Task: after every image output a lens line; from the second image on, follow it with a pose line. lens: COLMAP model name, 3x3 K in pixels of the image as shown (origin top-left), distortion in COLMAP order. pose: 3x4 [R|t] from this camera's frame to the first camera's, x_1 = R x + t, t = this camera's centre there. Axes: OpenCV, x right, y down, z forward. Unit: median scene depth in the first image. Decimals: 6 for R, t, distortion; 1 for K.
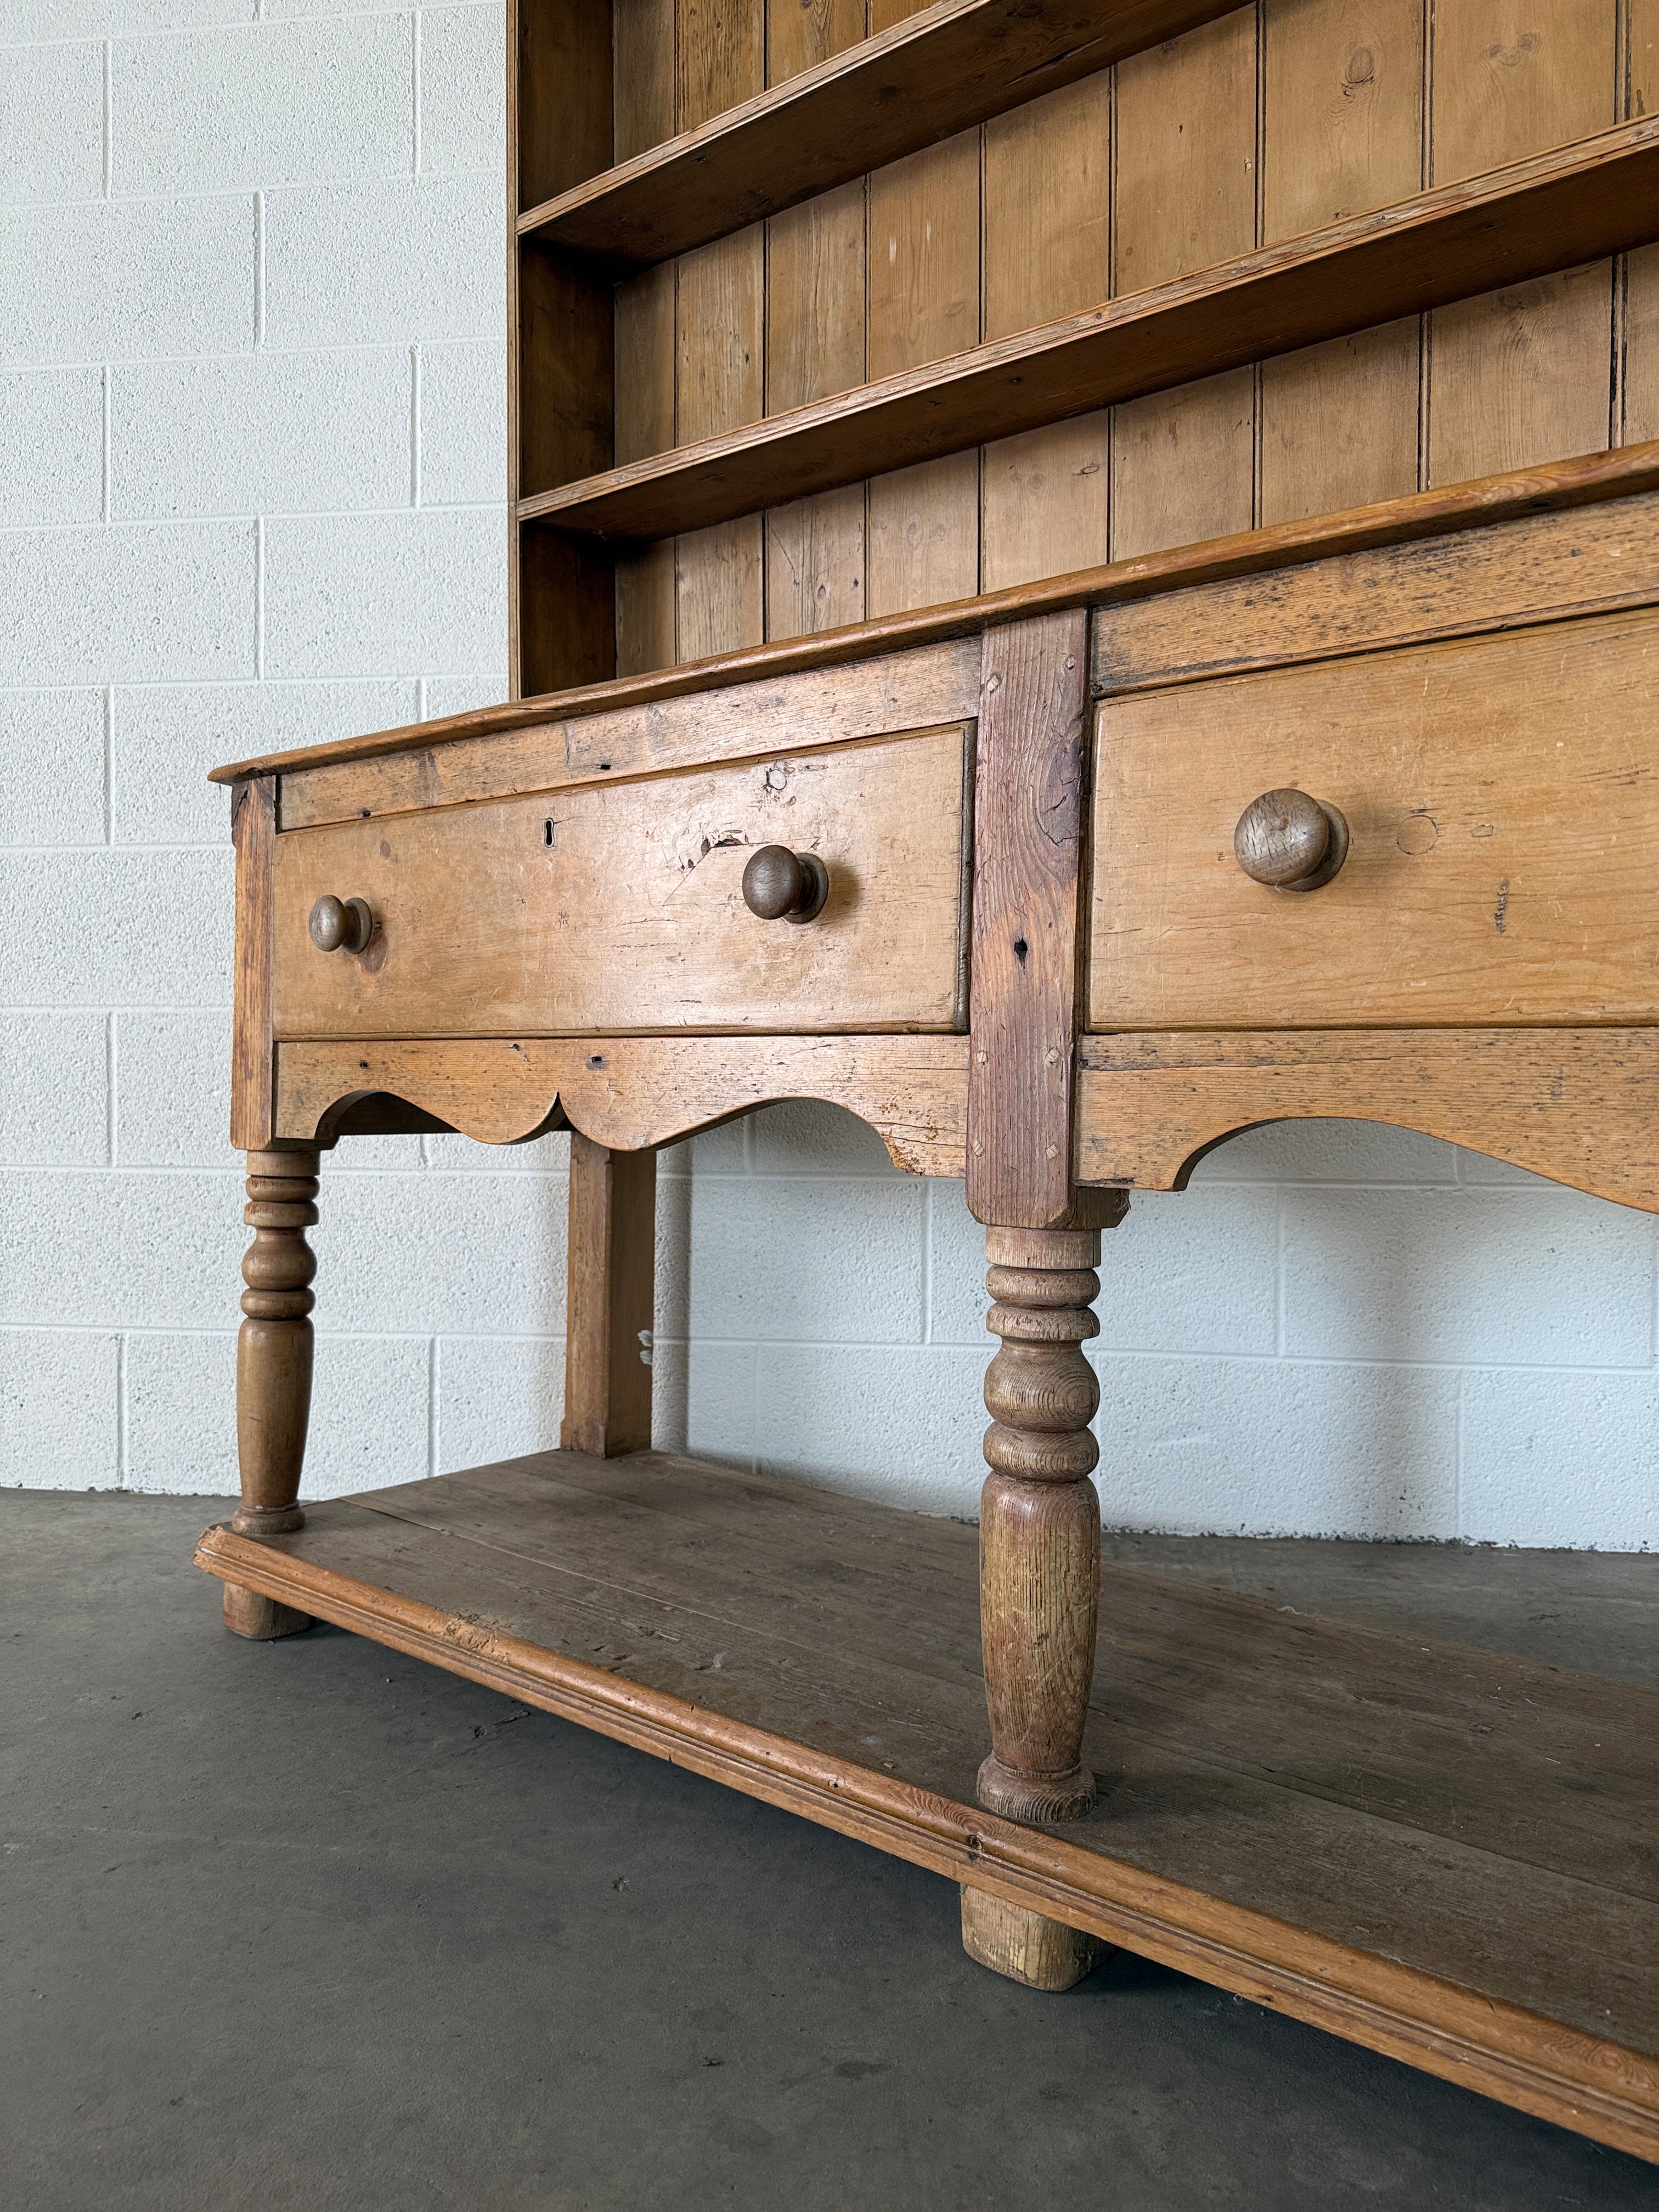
lens RADIAL K [[1570.5, 0, 822.2], [0, 1570.5, 1101.0], [0, 0, 1]] dist [0.055306, -0.085693]
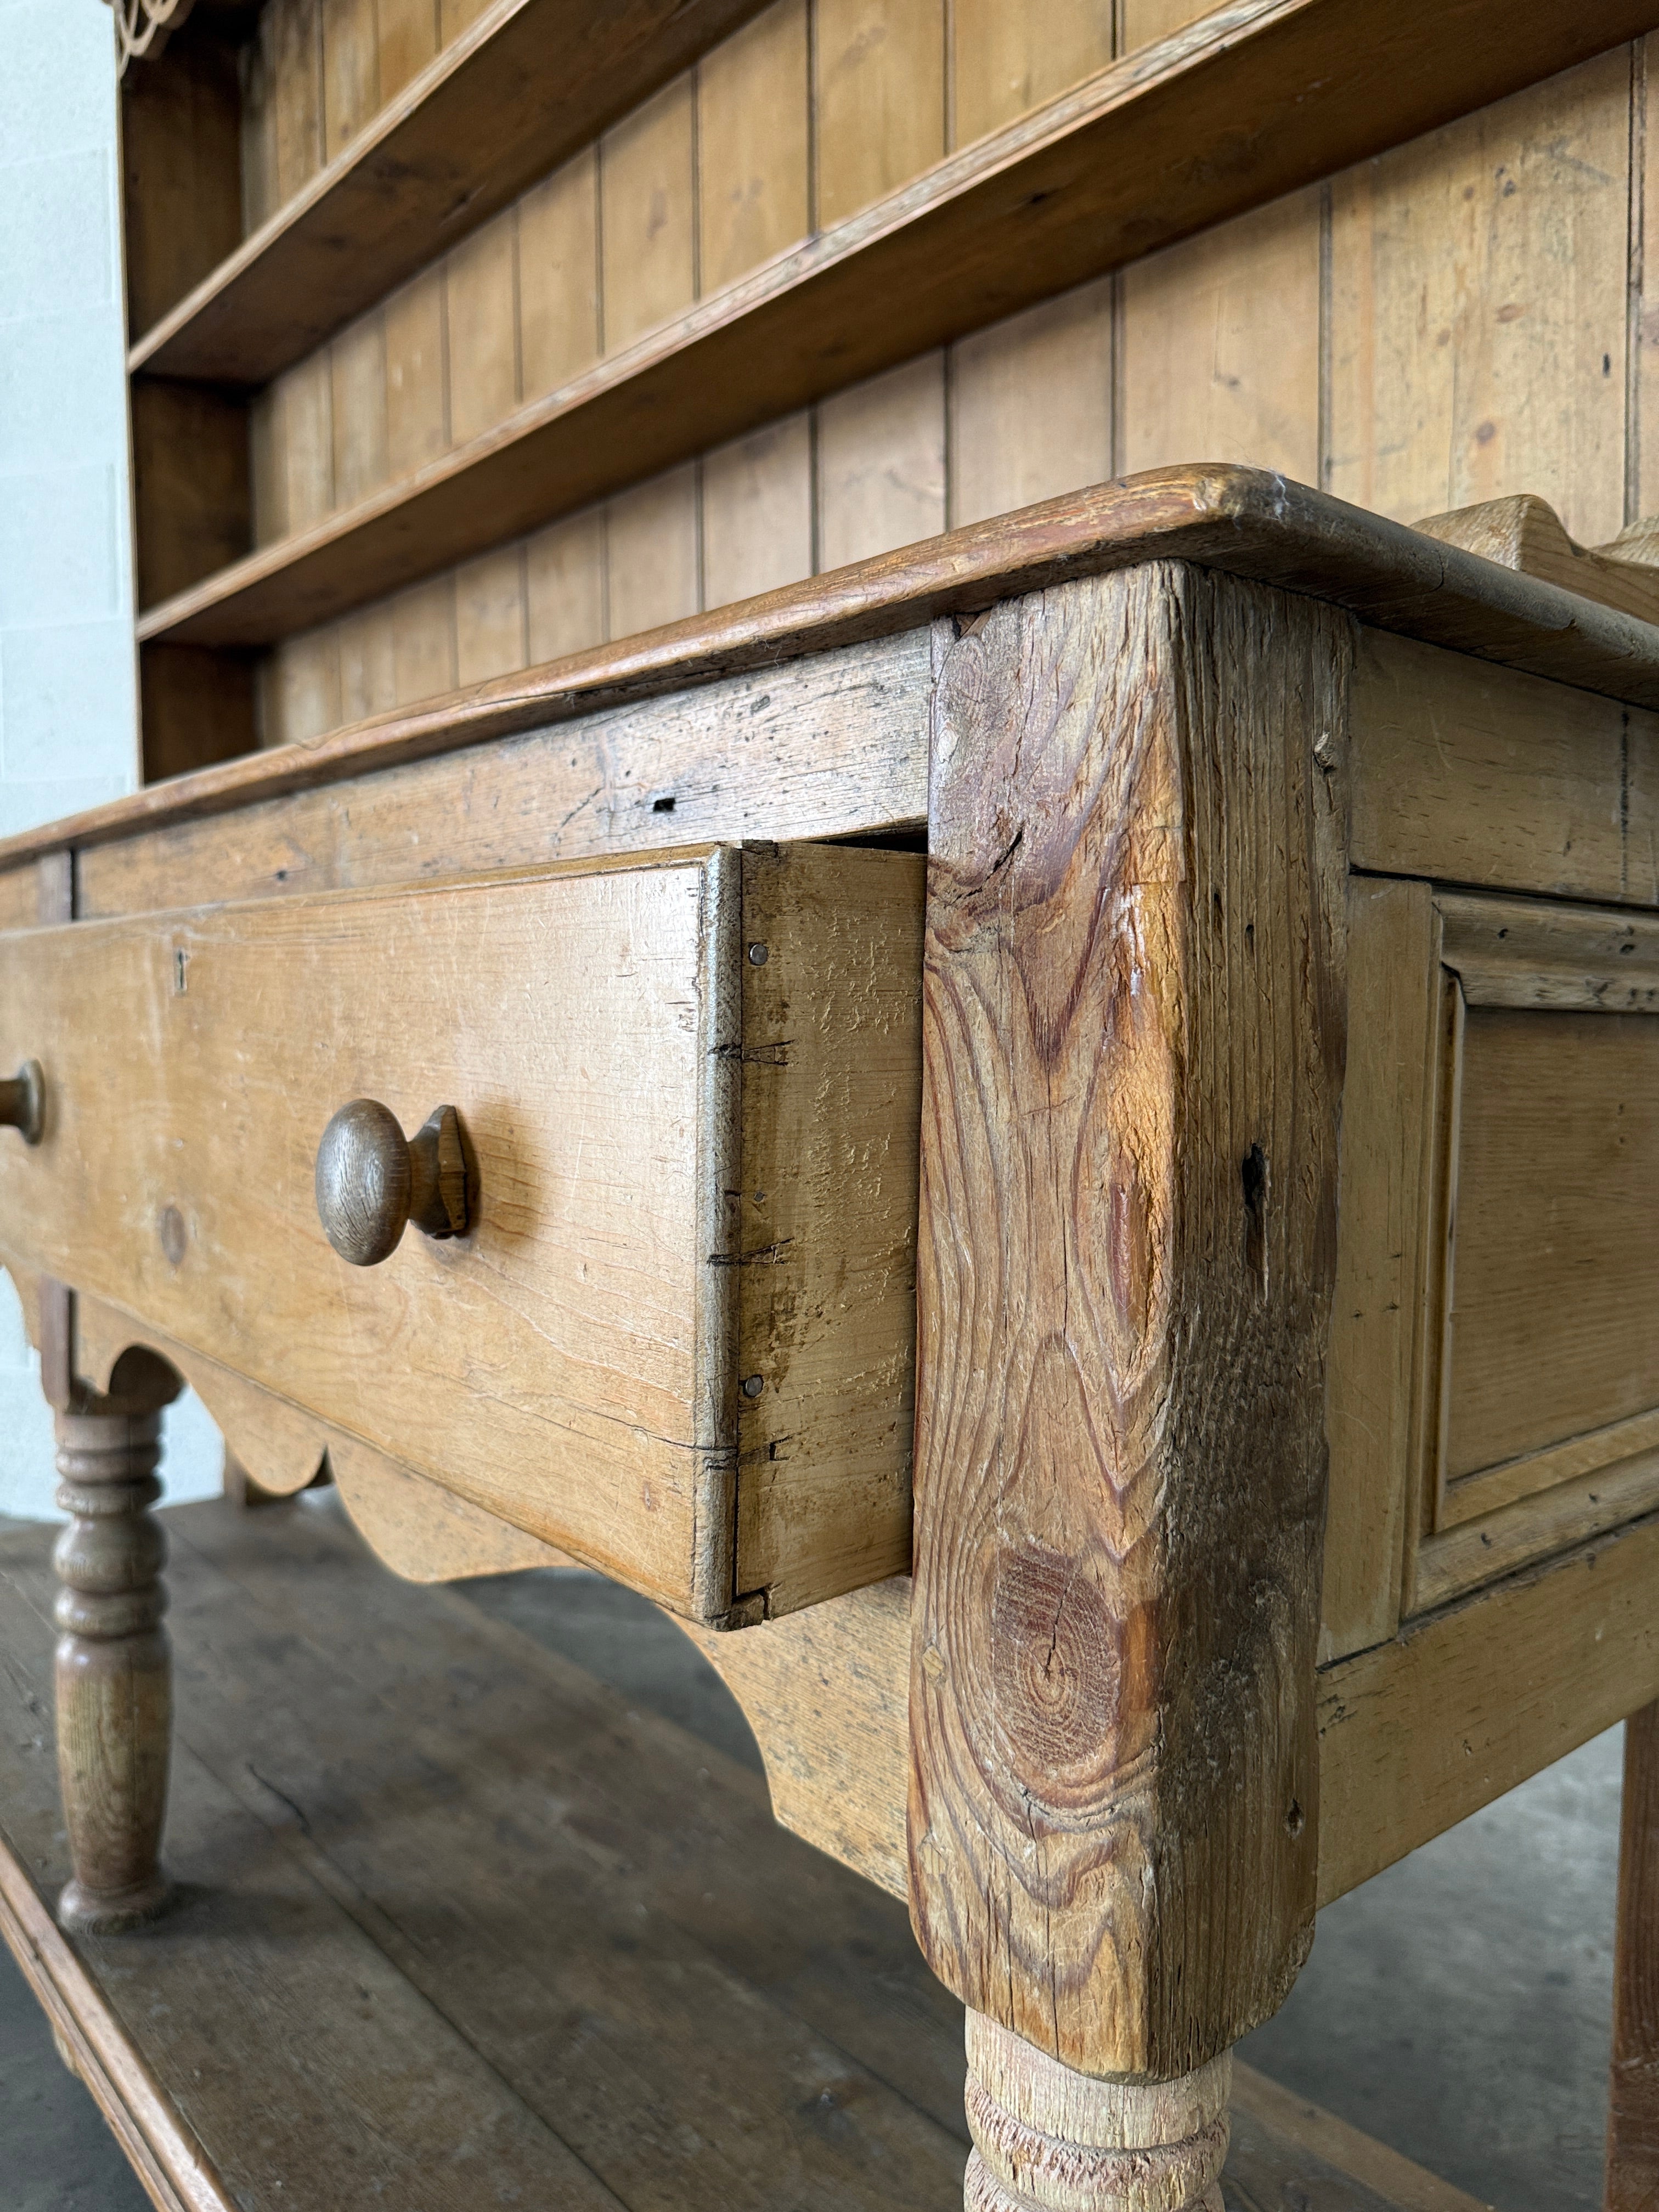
lens RADIAL K [[1588.4, 0, 834.6], [0, 1588.4, 1104.4], [0, 0, 1]] dist [0.050971, -0.100115]
pose [[0.986136, 0.002876, -0.165914, 0.585914], [0.003862, 0.999181, 0.040272, -0.121170], [0.165894, -0.040355, 0.985318, 0.002009]]
